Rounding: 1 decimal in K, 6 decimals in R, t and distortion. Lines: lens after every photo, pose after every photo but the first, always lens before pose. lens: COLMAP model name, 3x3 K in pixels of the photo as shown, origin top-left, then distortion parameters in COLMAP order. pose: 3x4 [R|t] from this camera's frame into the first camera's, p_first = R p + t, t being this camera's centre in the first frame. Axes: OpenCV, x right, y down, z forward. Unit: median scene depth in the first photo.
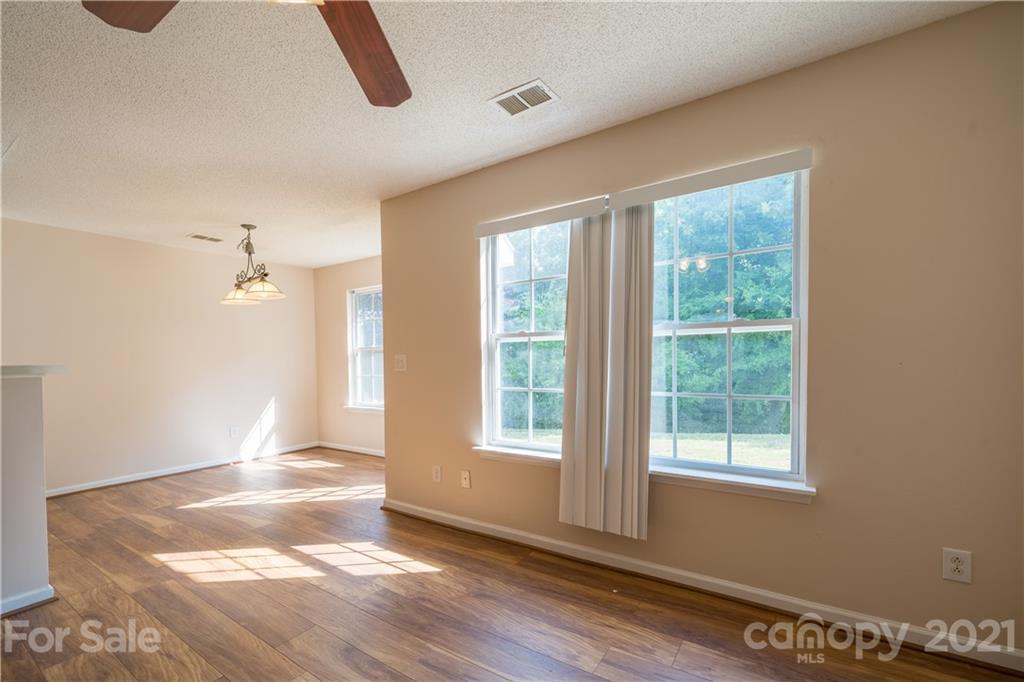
lens RADIAL K [[432.1, 0, 512.8], [0, 432.1, 382.9], [0, 0, 1]] dist [-0.003043, 0.000560]
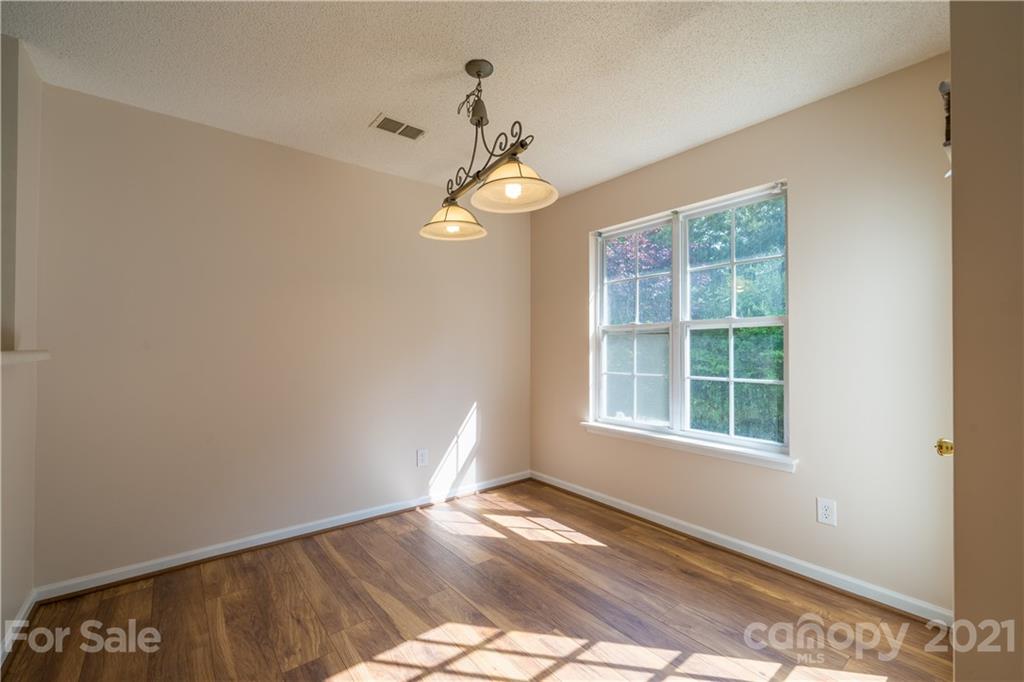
lens RADIAL K [[432.1, 0, 512.8], [0, 432.1, 351.9], [0, 0, 1]] dist [-0.003043, 0.000560]
pose [[0.946652, 0.016410, -0.321841, -0.547759], [-0.029775, 0.998885, -0.036650, -0.036731], [0.320880, 0.044277, 0.946084, 0.748775]]
